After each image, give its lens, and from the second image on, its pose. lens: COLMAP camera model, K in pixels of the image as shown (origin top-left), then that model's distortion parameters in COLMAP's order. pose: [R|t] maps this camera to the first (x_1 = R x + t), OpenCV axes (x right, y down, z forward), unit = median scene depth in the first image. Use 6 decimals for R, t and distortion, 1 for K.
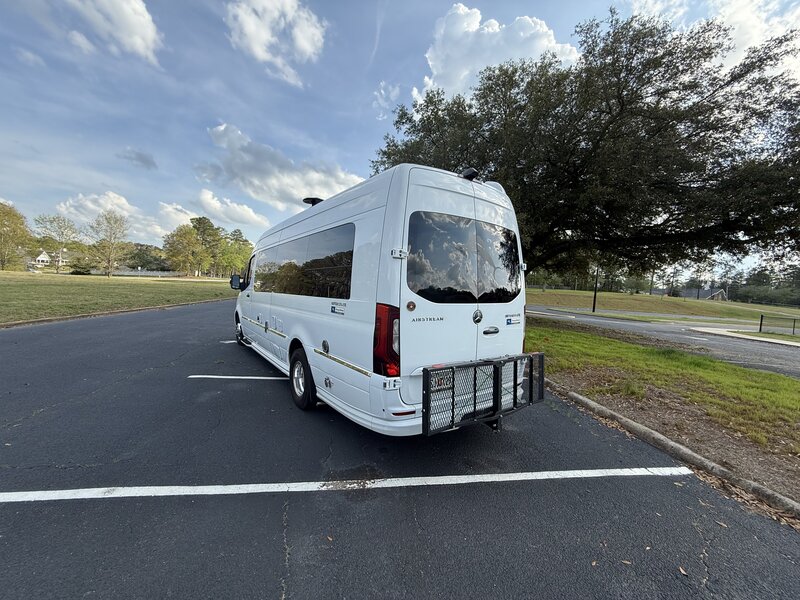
lens RADIAL K [[322.0, 0, 399.8], [0, 322.0, 303.2], [0, 0, 1]] dist [0.000812, 0.000244]
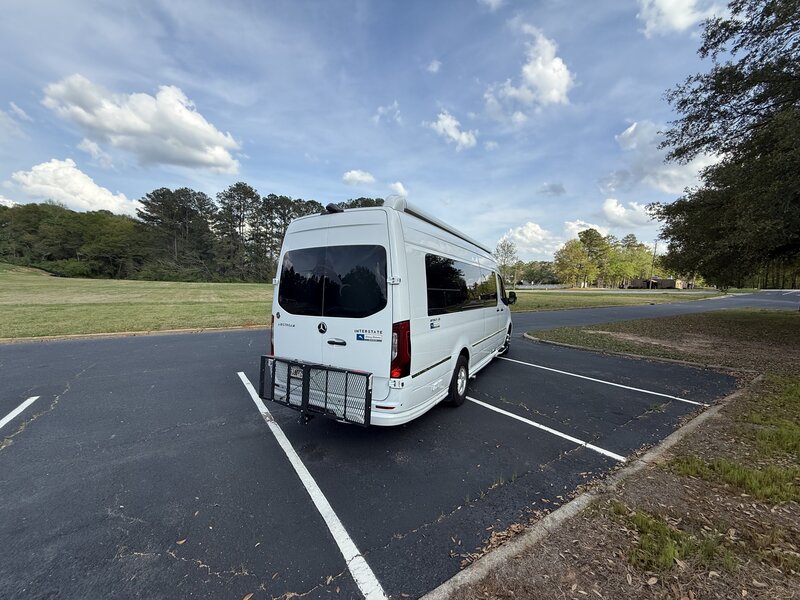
lens RADIAL K [[322.0, 0, 399.8], [0, 322.0, 303.2], [0, 0, 1]] dist [0.000812, 0.000244]
pose [[0.431568, 0.012043, -0.902000, 1.463594], [-0.041686, 0.999109, -0.006606, -0.052375], [0.901117, 0.040452, 0.431685, 0.757800]]
